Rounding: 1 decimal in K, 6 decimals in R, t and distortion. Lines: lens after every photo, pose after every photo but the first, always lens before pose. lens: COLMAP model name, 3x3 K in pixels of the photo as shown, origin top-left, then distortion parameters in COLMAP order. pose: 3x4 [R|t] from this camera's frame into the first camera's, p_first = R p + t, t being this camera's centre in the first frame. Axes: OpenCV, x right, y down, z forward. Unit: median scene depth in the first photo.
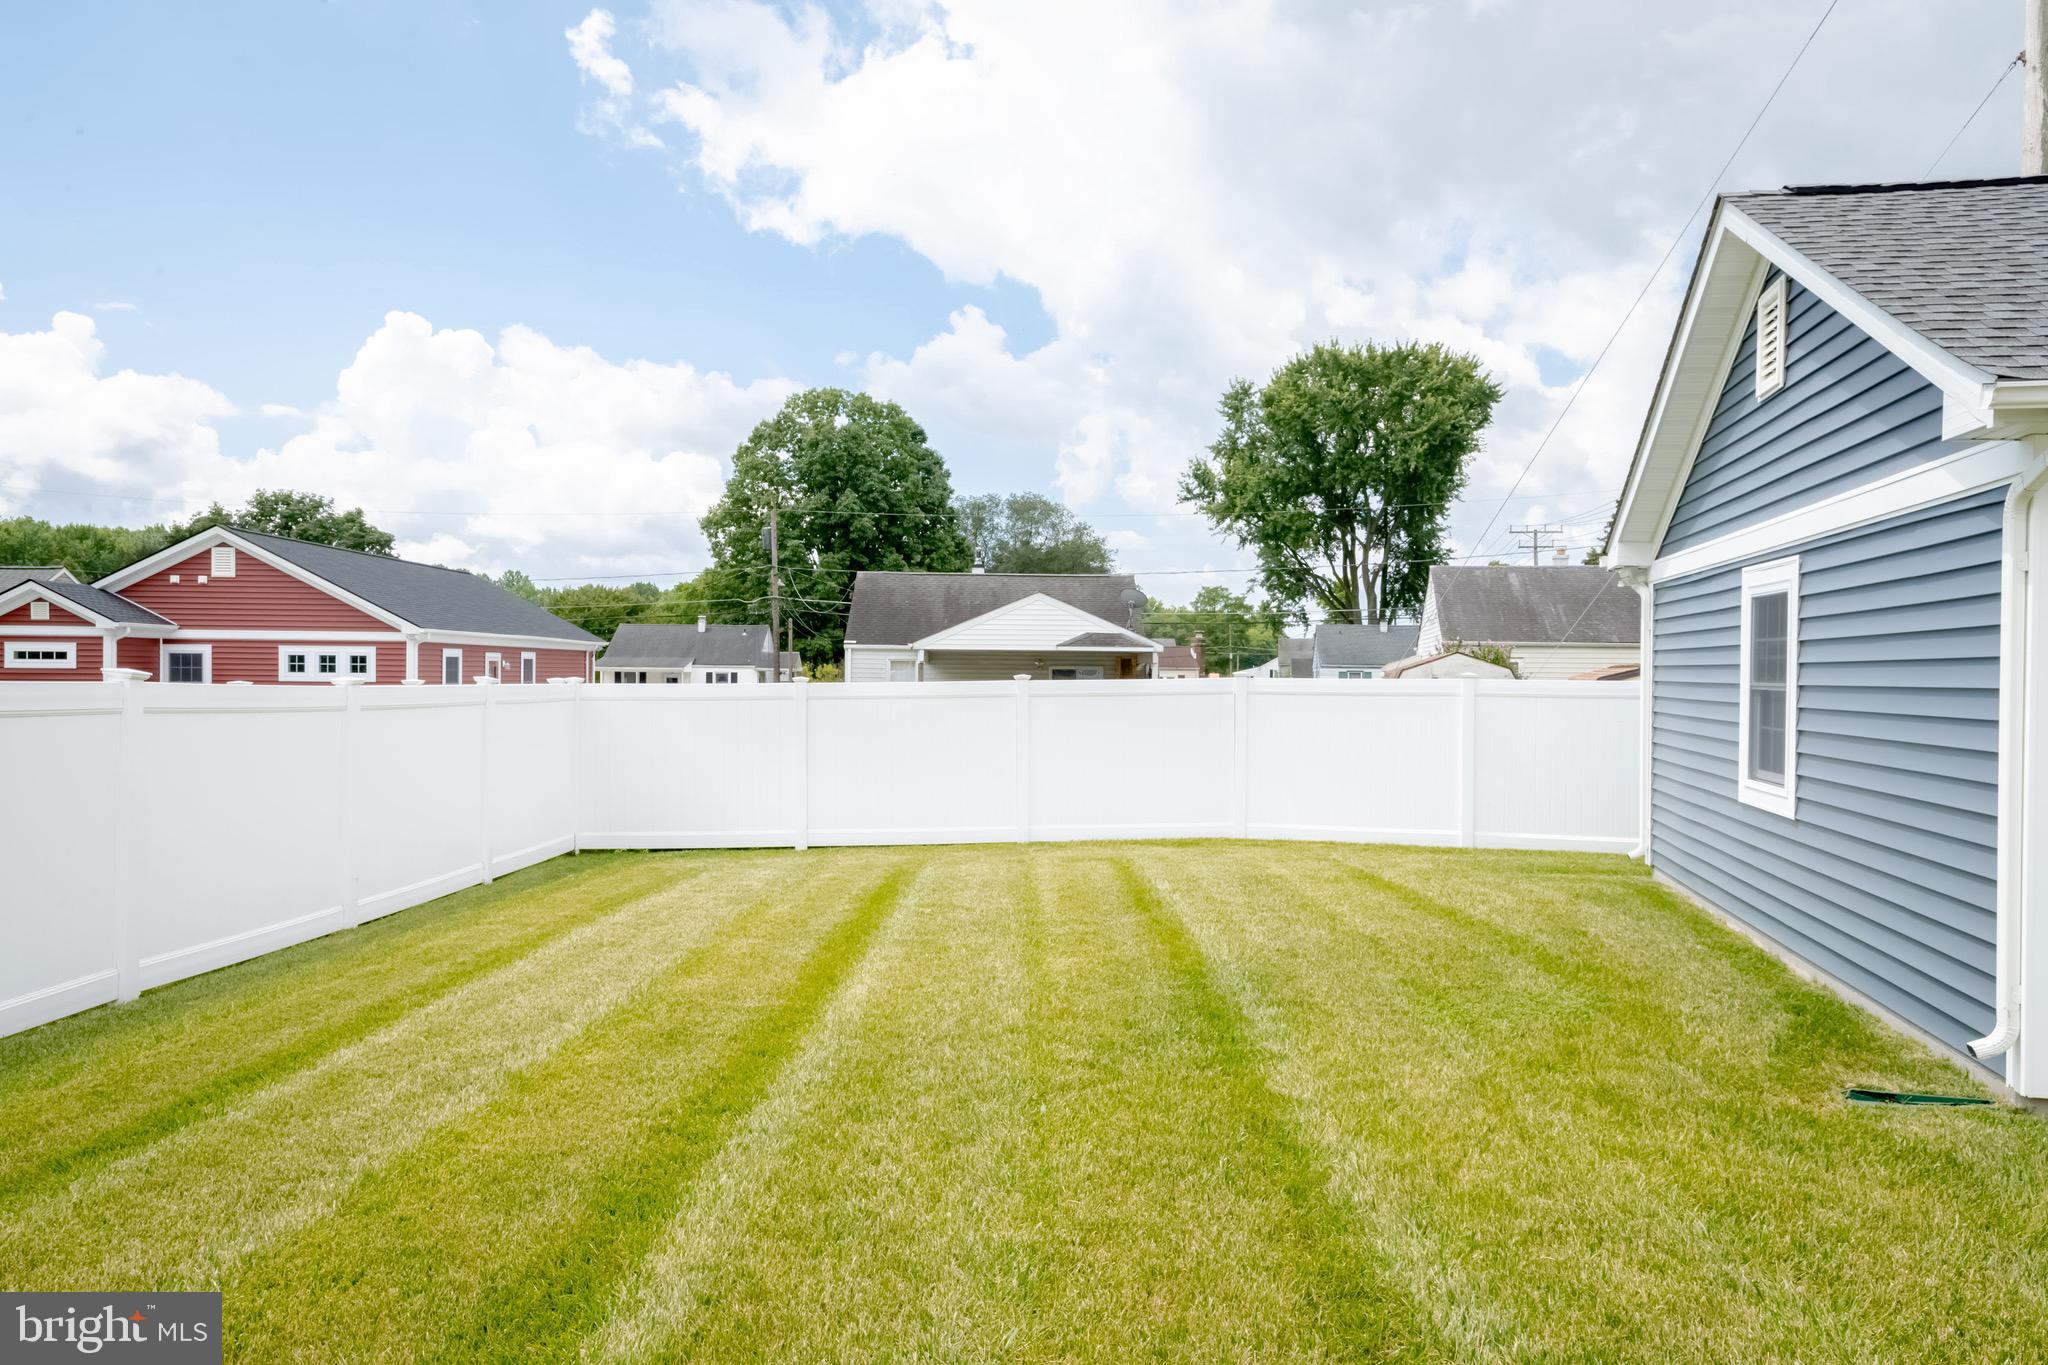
lens RADIAL K [[1411.5, 0, 1063.9], [0, 1411.5, 682.1], [0, 0, 1]] dist [0.011758, 0.004136]
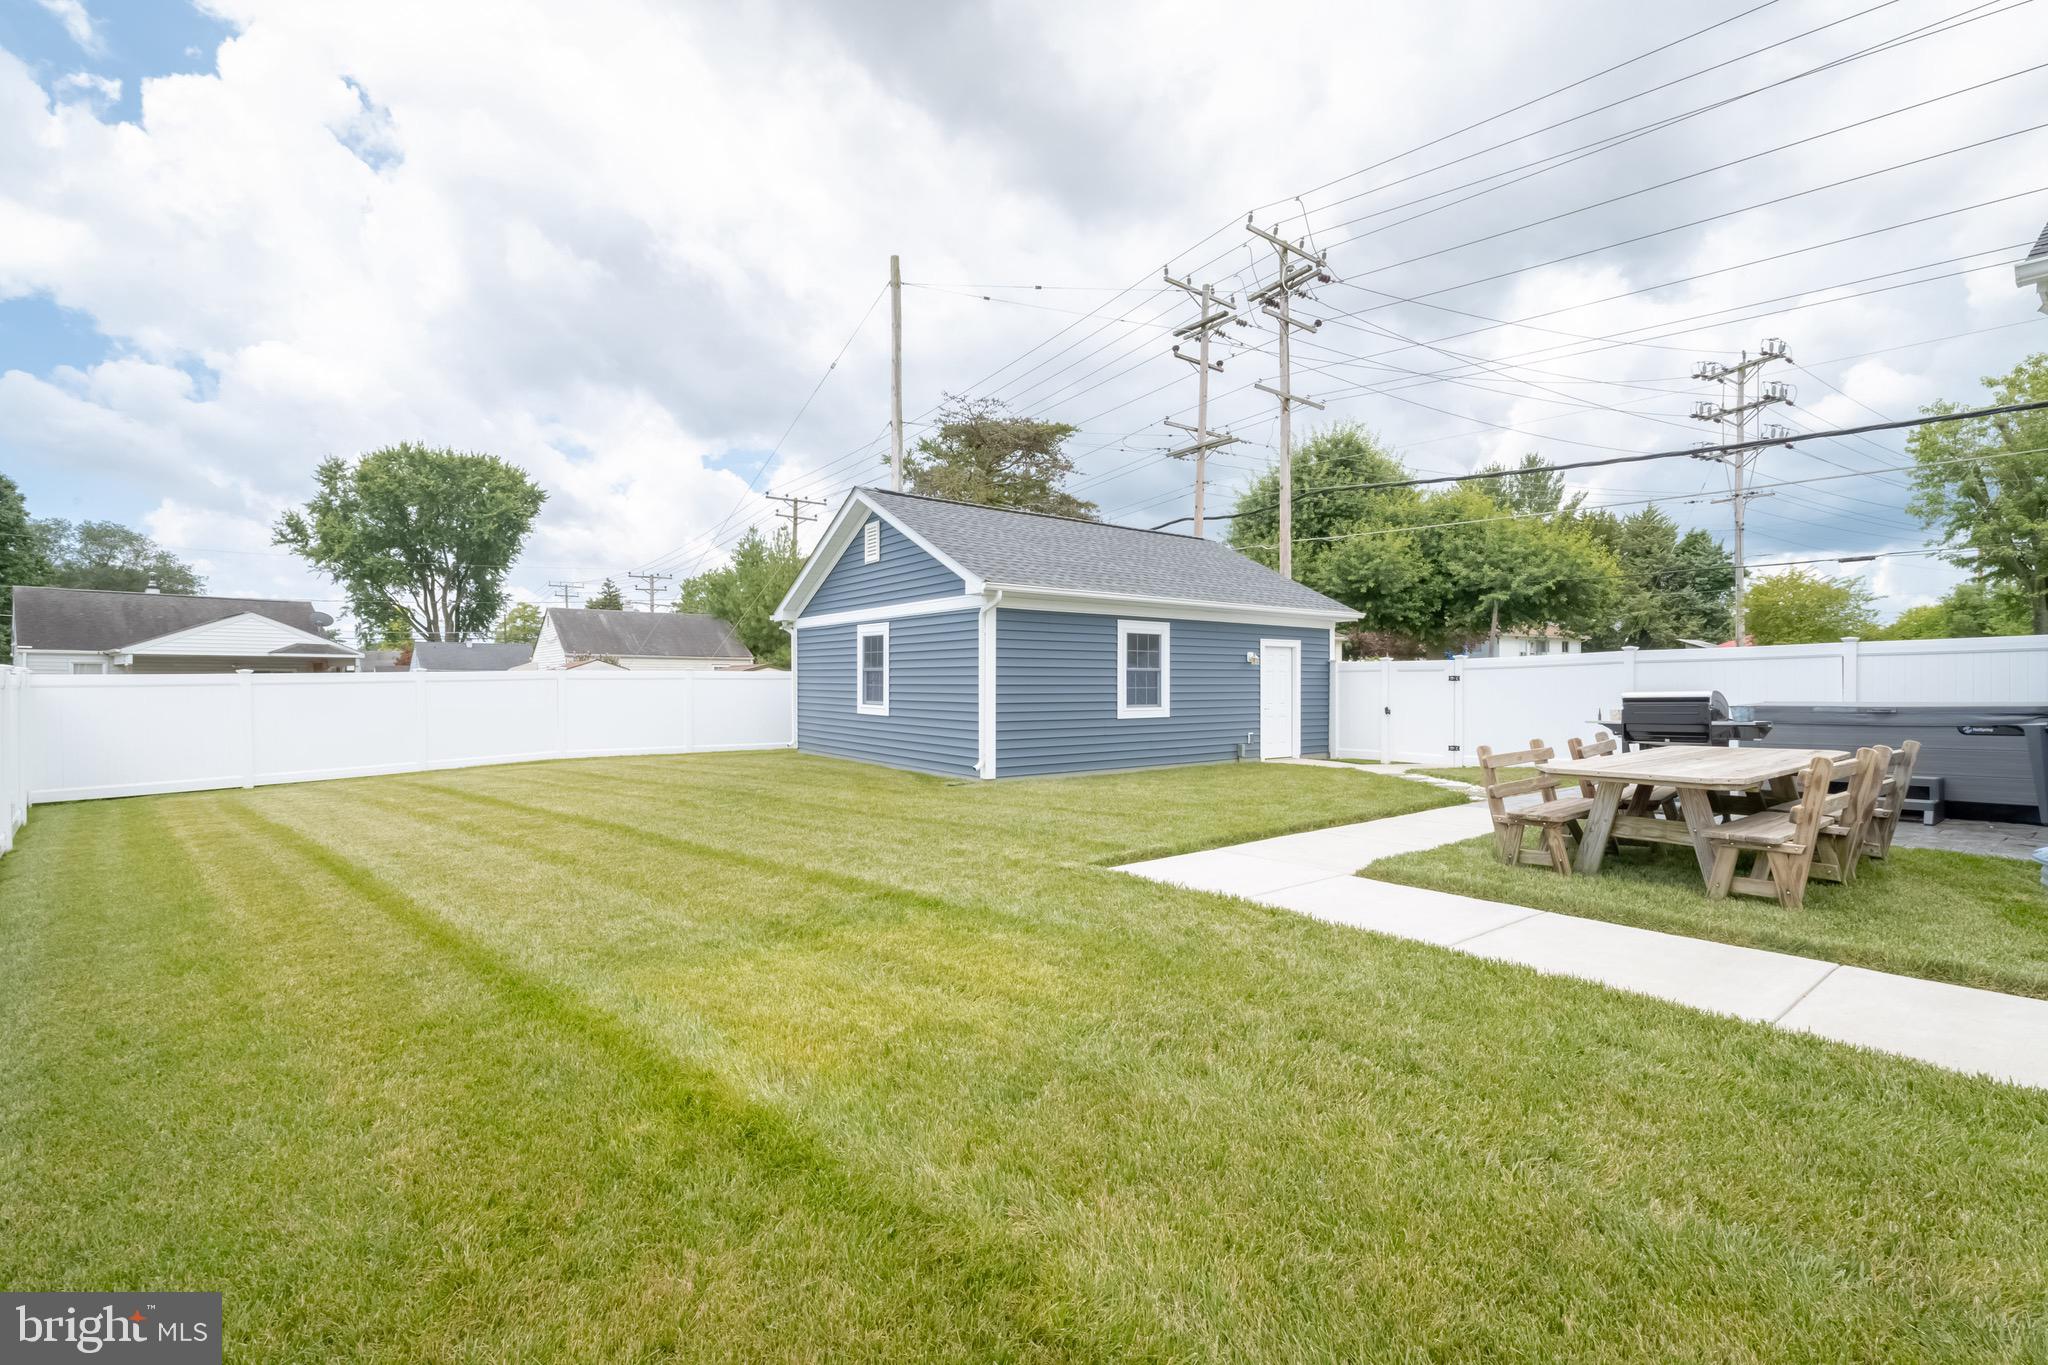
lens RADIAL K [[859.3, 0, 1020.0], [0, 859.3, 686.8], [0, 0, 1]] dist [-0.004341, -0.005960]
pose [[0.672013, -0.013397, 0.740418, -0.047625], [0.009239, 0.999910, 0.009706, 0.002036], [-0.740482, 0.000318, 0.672076, -0.028588]]
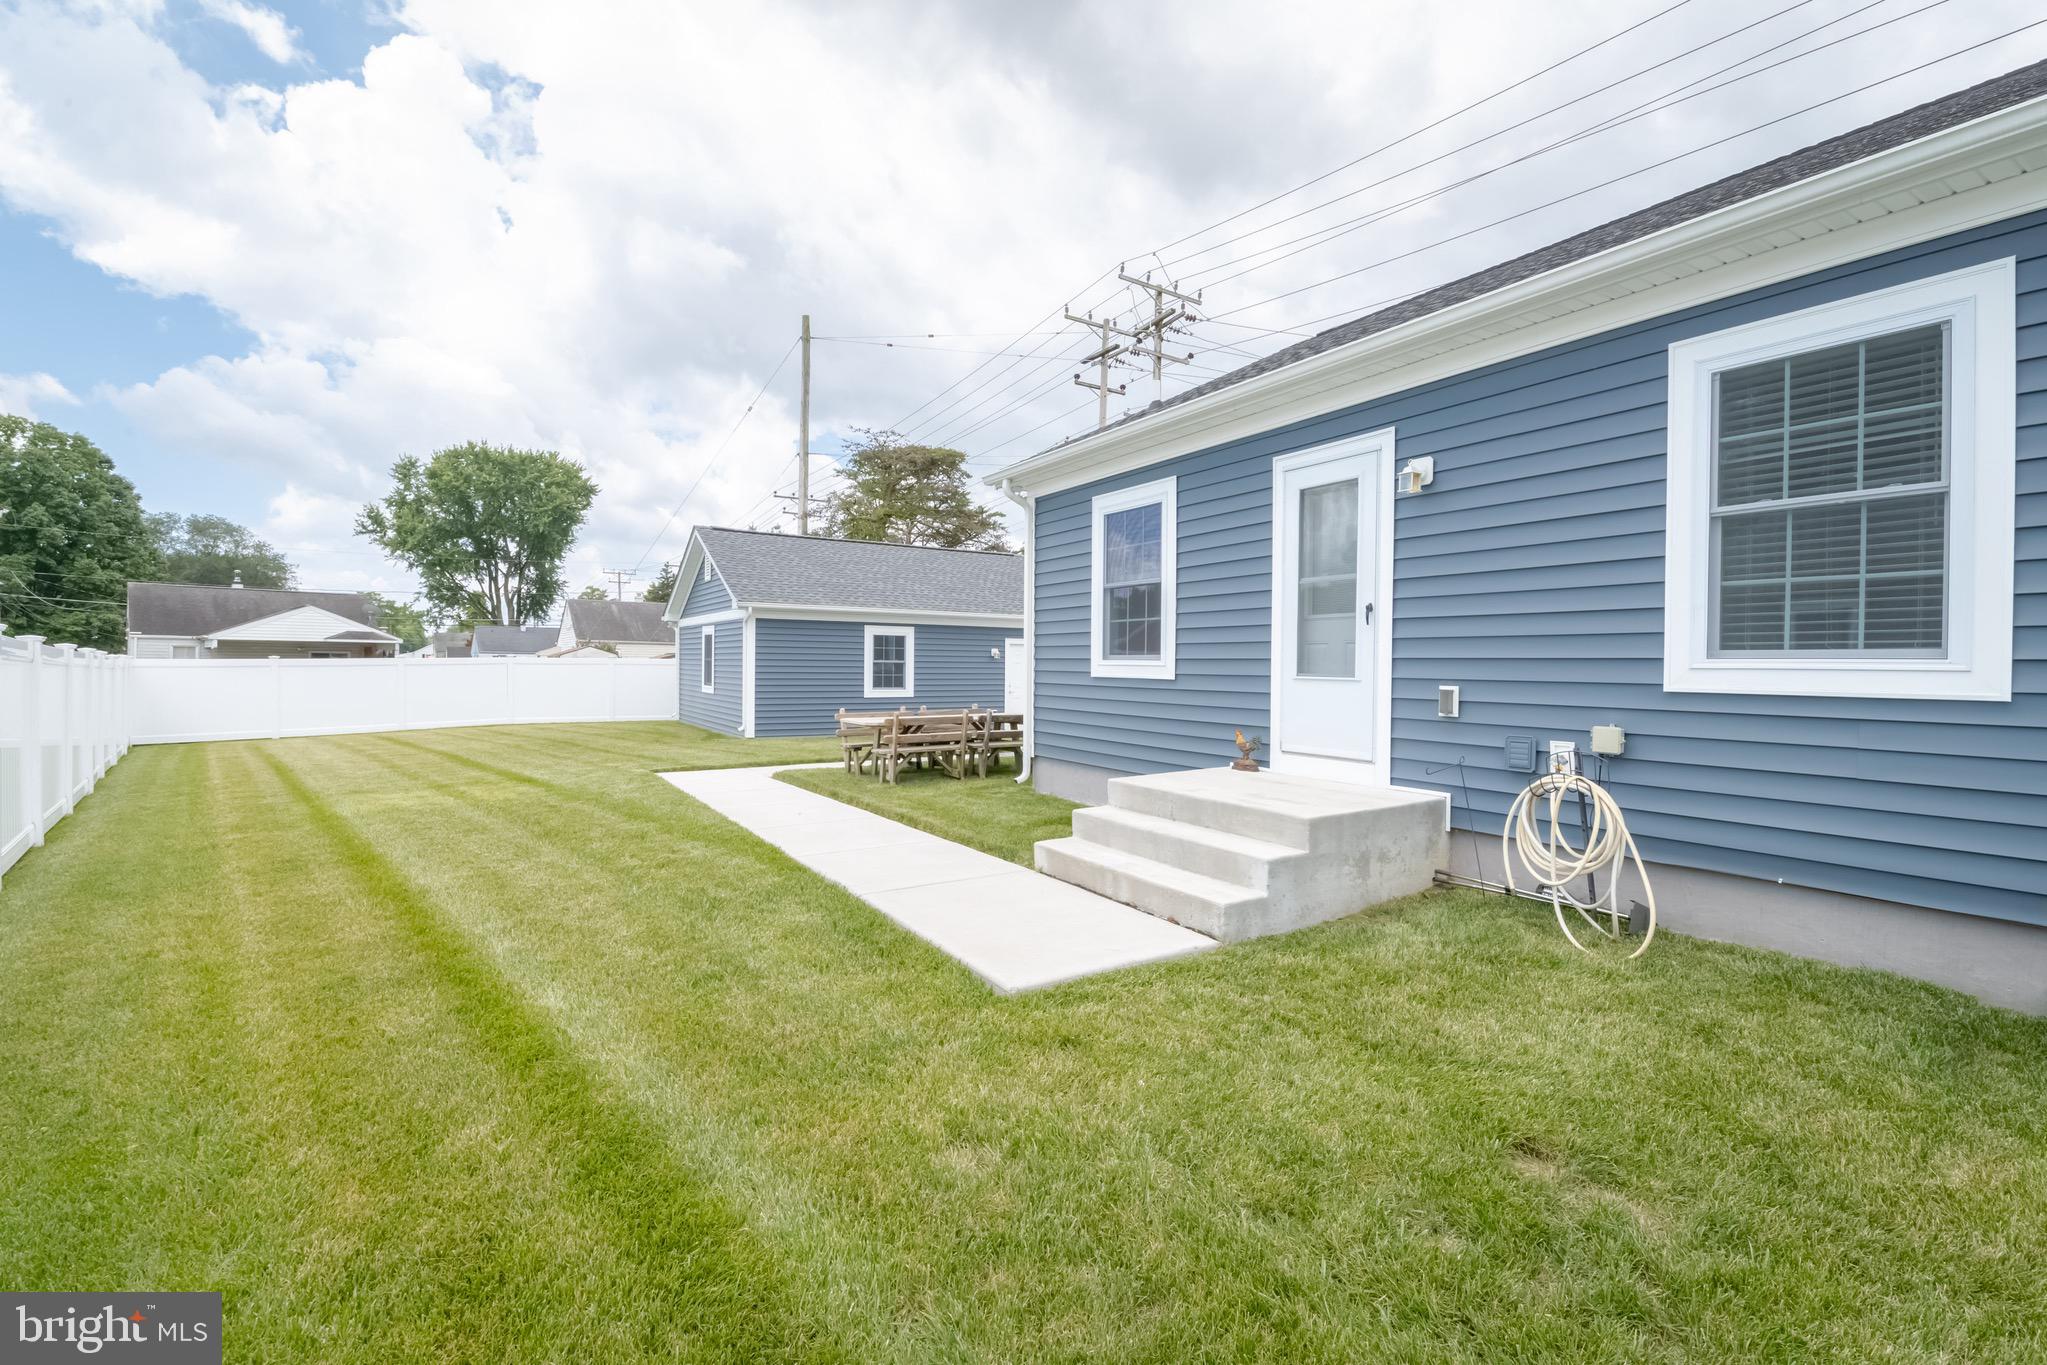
lens RADIAL K [[876.3, 0, 1021.9], [0, 876.3, 671.9], [0, 0, 1]] dist [0.002278, -0.007960]
pose [[0.727378, -0.006252, 0.686209, -0.042644], [-0.000272, 0.999956, 0.009398, 0.001224], [-0.686237, -0.007023, 0.727344, -0.109531]]
